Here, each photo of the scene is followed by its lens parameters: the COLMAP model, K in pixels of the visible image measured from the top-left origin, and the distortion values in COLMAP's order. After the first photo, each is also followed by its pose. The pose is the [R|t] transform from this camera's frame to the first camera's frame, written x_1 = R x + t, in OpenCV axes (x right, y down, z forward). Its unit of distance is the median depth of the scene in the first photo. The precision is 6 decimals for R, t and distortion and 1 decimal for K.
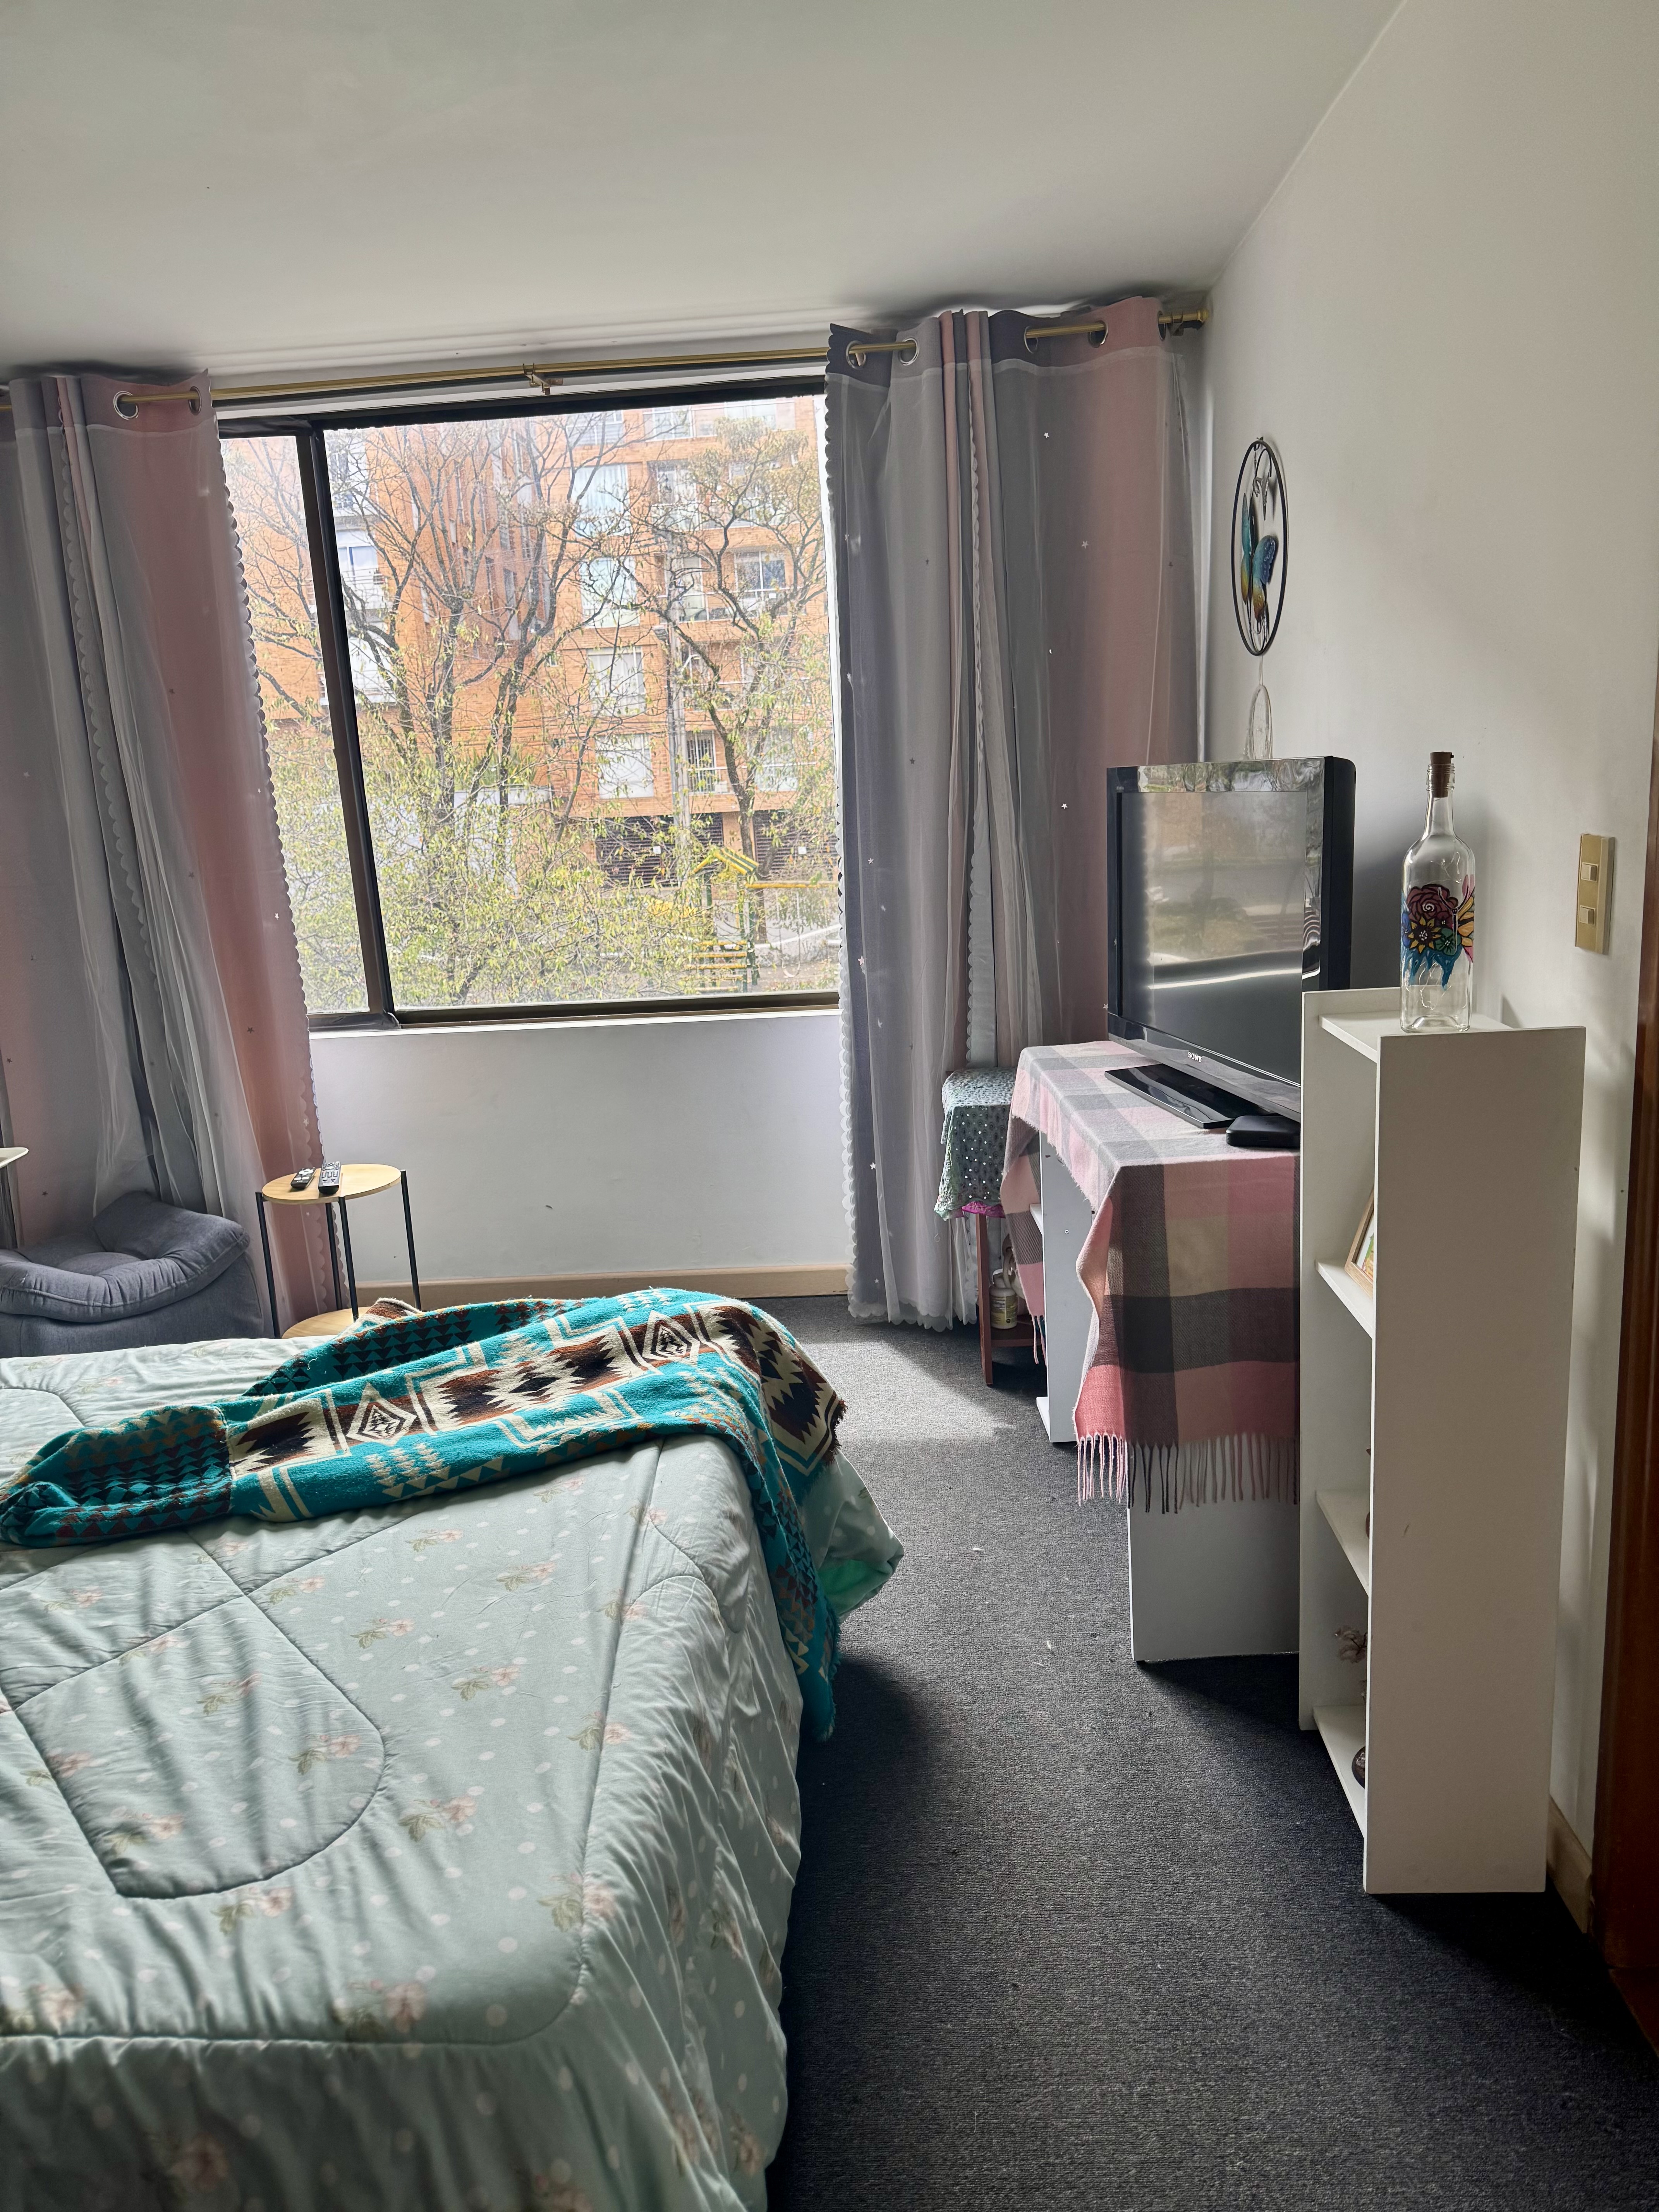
lens RADIAL K [[1523.3, 0, 826.7], [0, 1523.3, 1101.1], [0, 0, 1]] dist [0.060425, -0.106866]
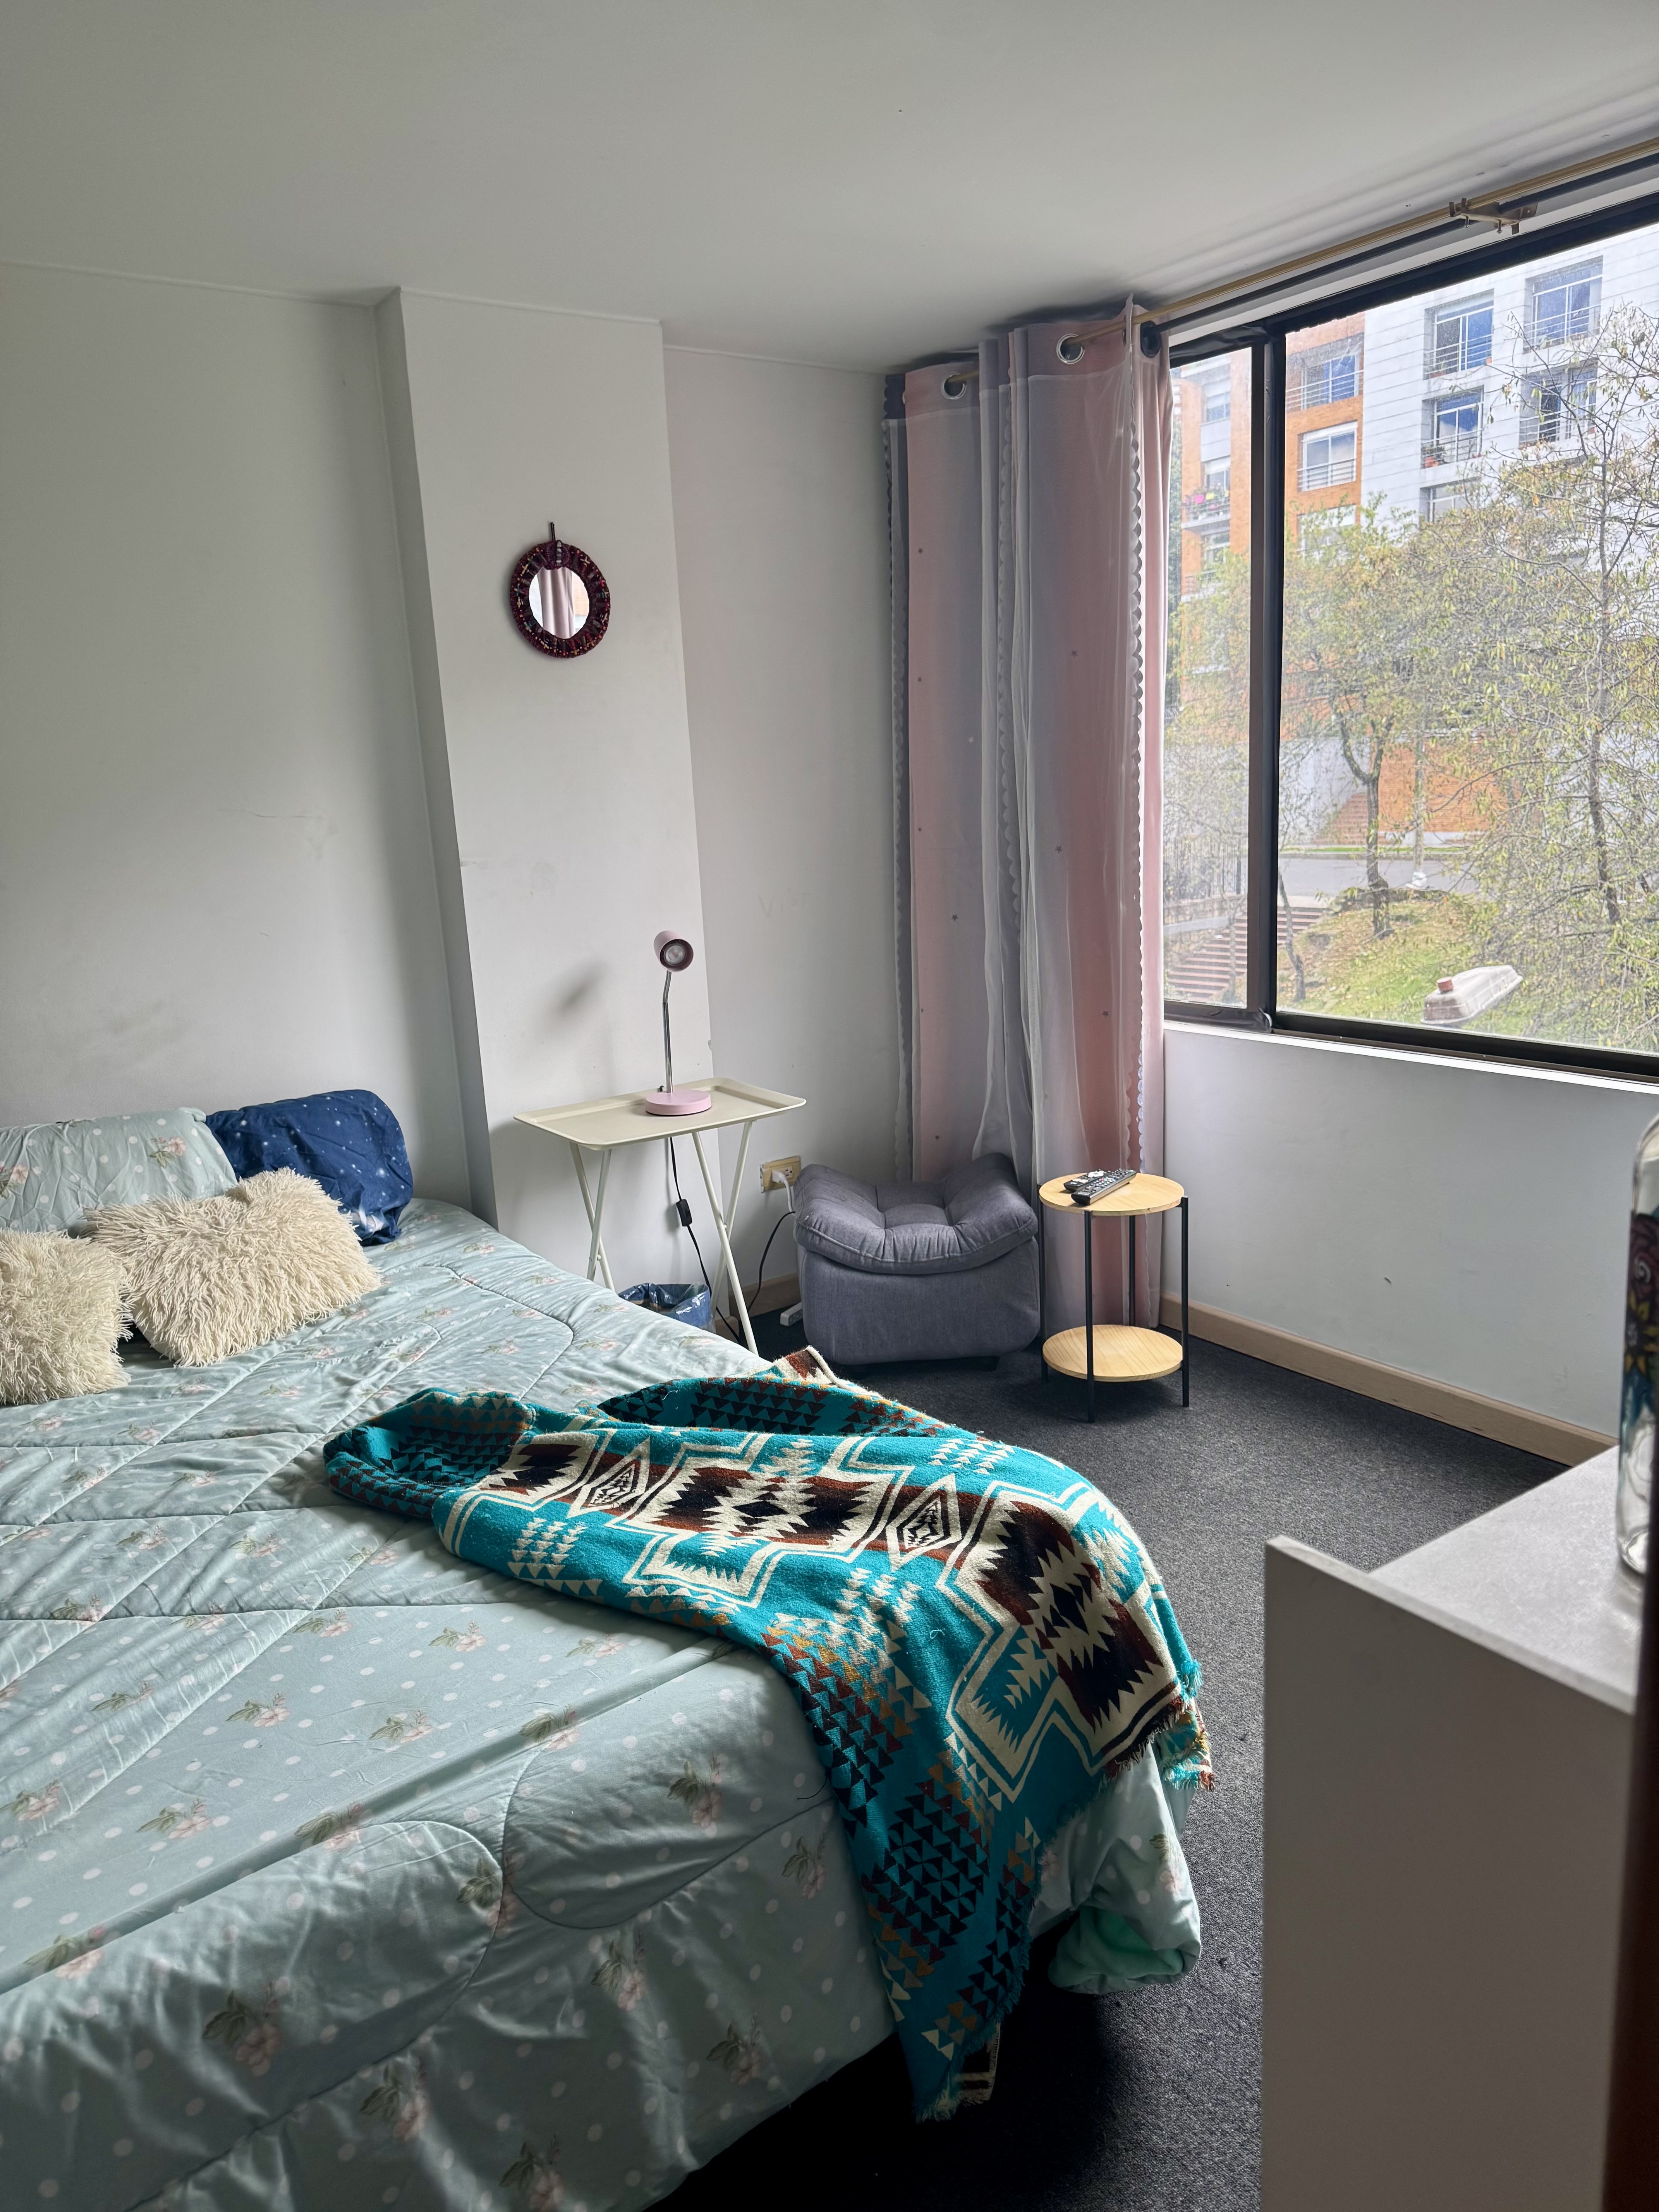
lens RADIAL K [[1523.3, 0, 826.7], [0, 1523.3, 1101.1], [0, 0, 1]] dist [0.060425, -0.106866]
pose [[0.627161, 0.184980, -0.756606, 0.424417], [-0.147097, 0.982039, 0.118165, -0.139632], [0.764874, 0.037186, 0.643106, 0.471645]]
